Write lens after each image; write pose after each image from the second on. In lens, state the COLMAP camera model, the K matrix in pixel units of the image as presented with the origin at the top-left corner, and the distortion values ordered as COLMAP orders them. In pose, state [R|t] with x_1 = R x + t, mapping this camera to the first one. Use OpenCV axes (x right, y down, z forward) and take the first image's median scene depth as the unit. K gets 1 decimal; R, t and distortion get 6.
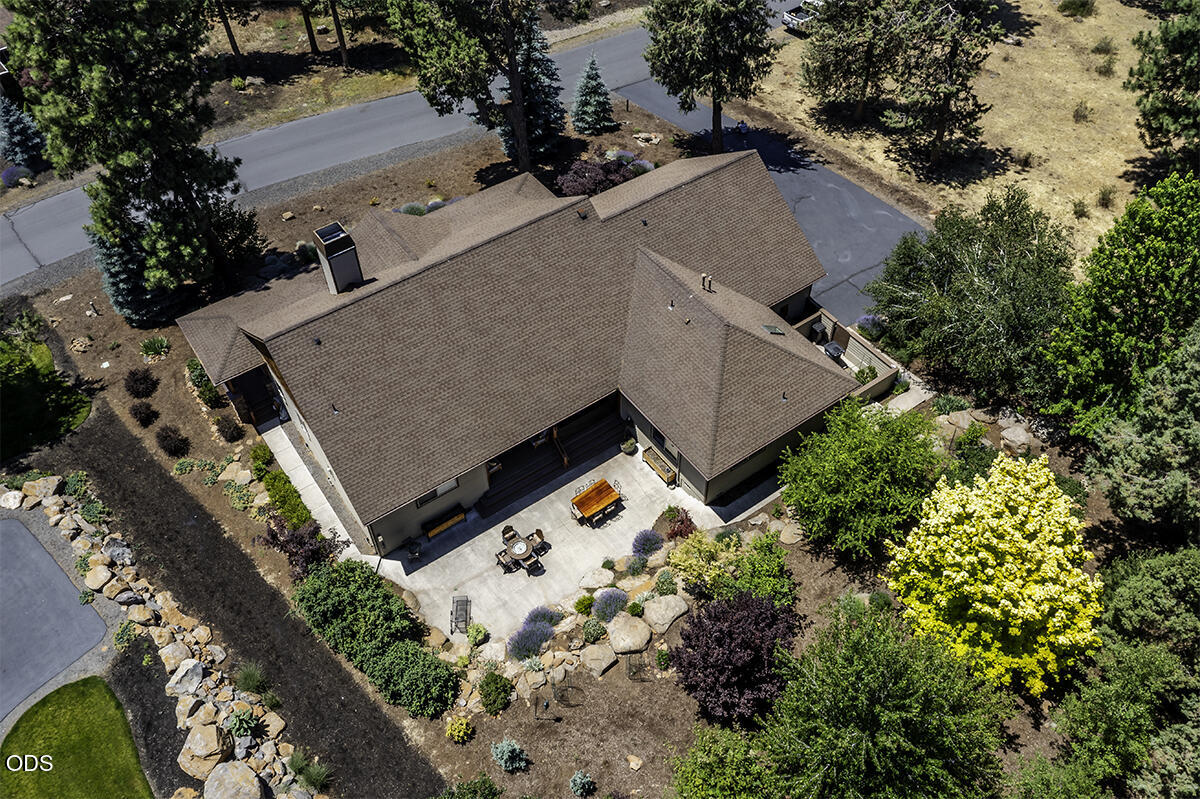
lens RADIAL K [[966.5, 0, 600.0], [0, 966.5, 398.0], [0, 0, 1]] dist [-0.003466, -0.002114]
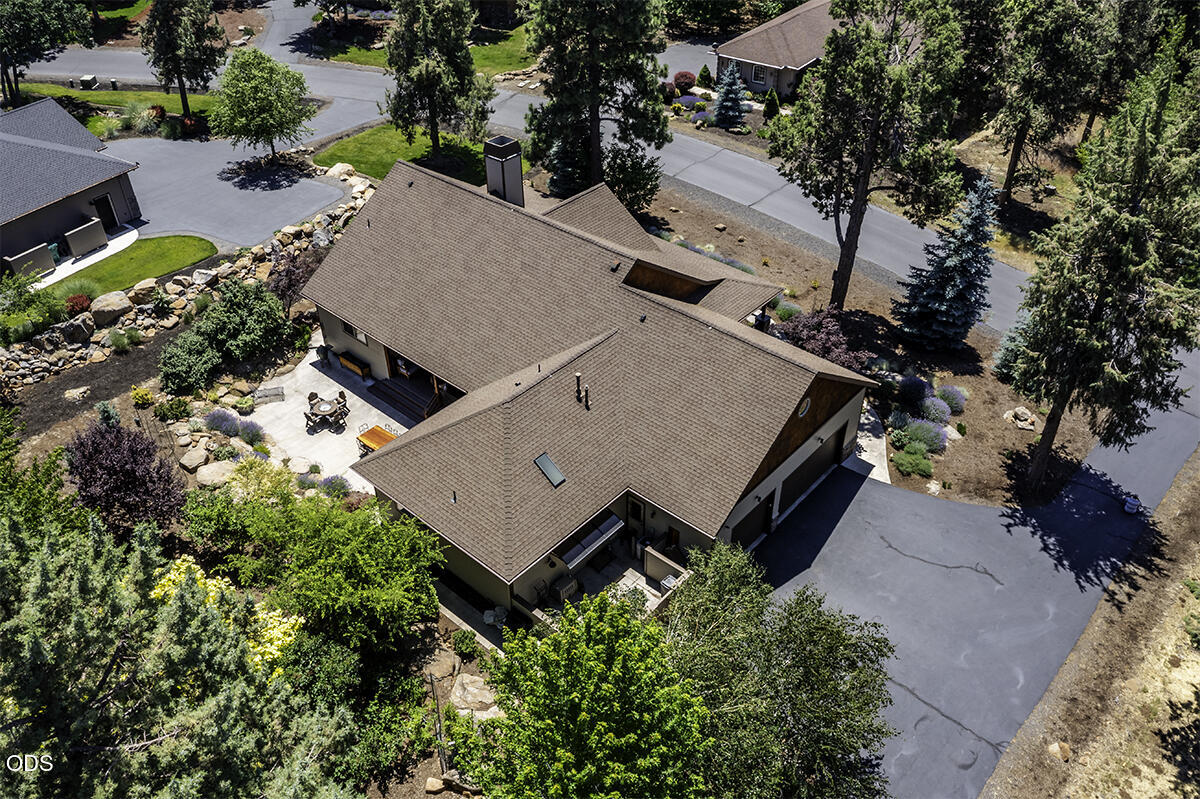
lens RADIAL K [[966.5, 0, 599.6], [0, 966.5, 401.2], [0, 0, 1]] dist [-0.003466, -0.002114]
pose [[0.212700, 0.599629, -0.771494, 0.753203], [-0.723857, 0.627057, 0.287801, -0.356893], [0.656345, 0.497236, 0.567421, 0.517388]]
